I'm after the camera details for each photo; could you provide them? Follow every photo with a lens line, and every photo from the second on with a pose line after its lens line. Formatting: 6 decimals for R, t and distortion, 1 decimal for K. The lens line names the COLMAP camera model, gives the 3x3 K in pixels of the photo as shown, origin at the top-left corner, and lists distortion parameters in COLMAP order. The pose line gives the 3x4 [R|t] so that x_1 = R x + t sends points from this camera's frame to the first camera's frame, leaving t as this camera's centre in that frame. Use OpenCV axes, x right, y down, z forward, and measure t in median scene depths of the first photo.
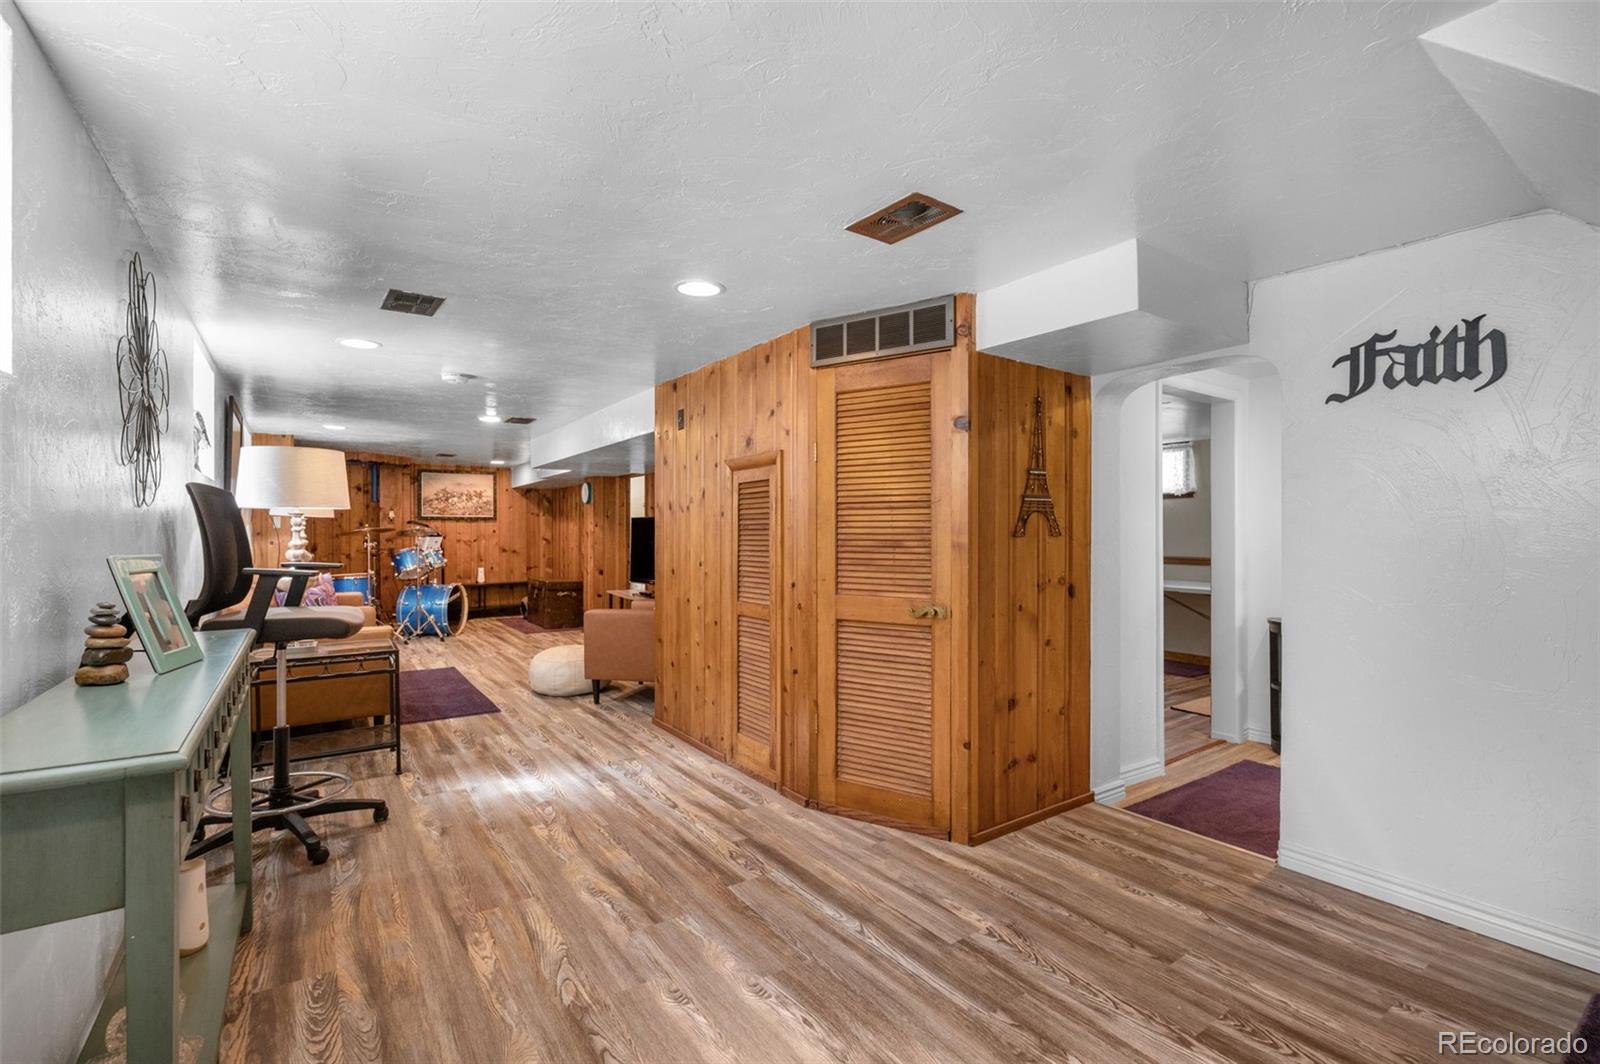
lens RADIAL K [[722.7, 0, 808.3], [0, 722.7, 528.4], [0, 0, 1]] dist [0.000249, 0.001110]
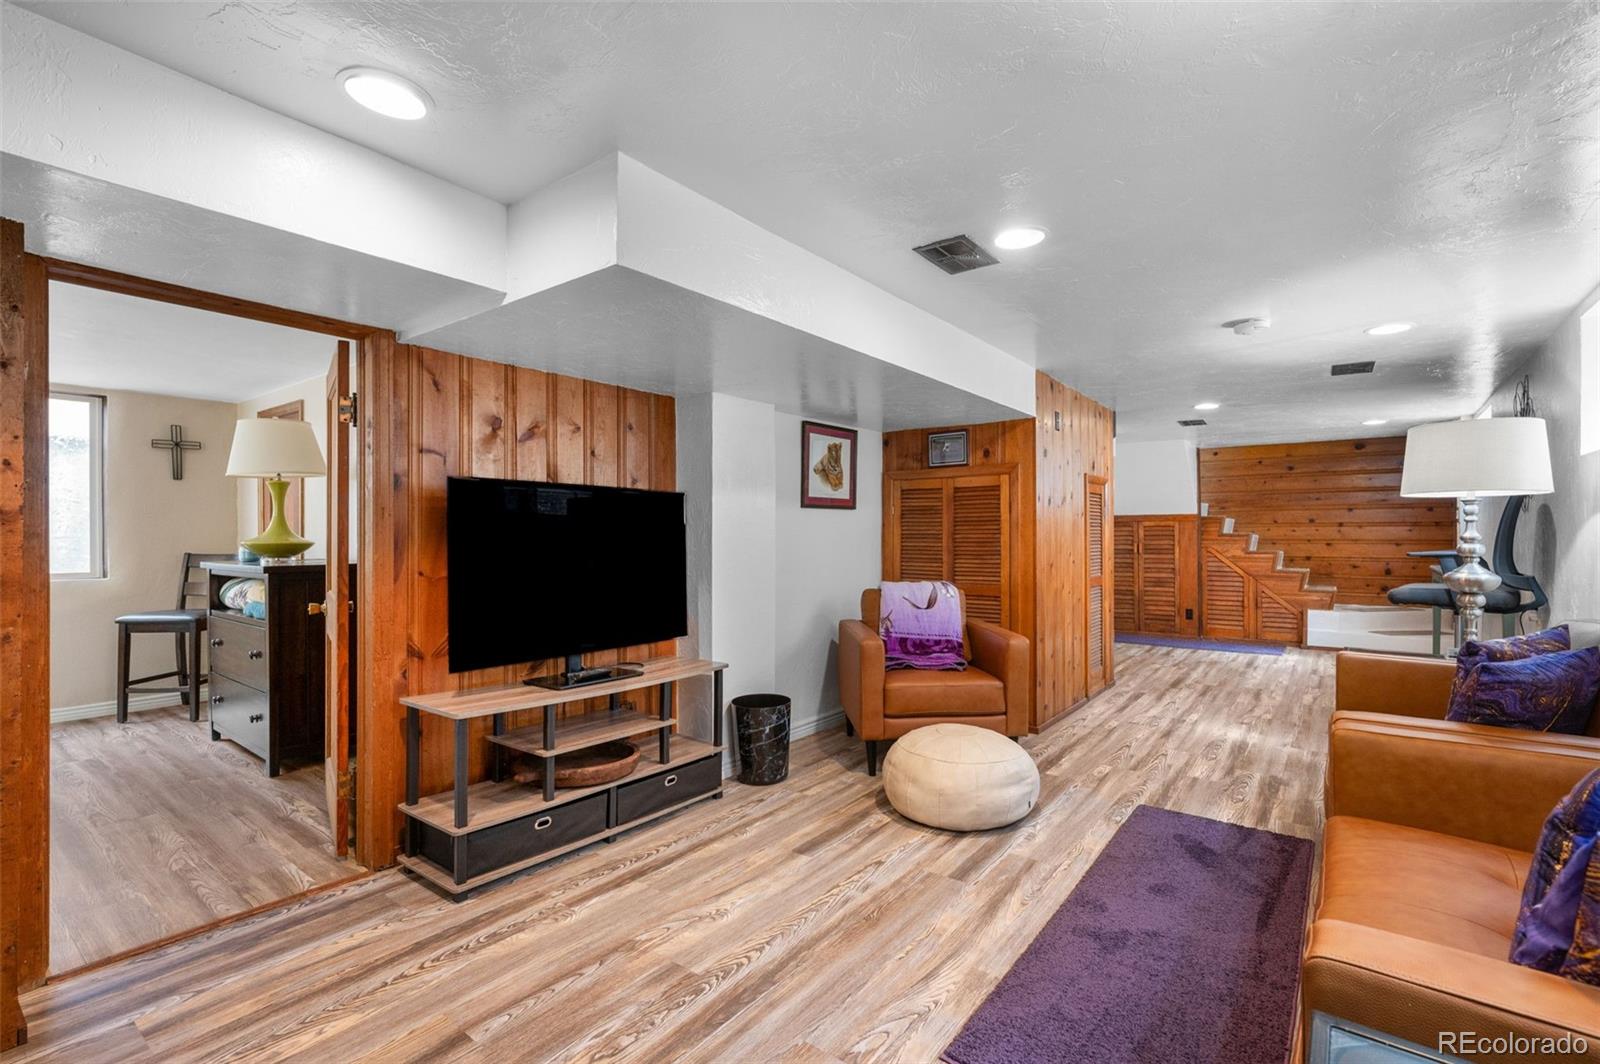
lens RADIAL K [[722.7, 0, 807.2], [0, 722.7, 529.1], [0, 0, 1]] dist [0.000249, 0.001110]
pose [[-0.310451, -0.005488, 0.950573, -1.074265], [-0.003547, 0.999983, 0.004614, 0.009205], [-0.950583, -0.001940, -0.310466, 1.691760]]
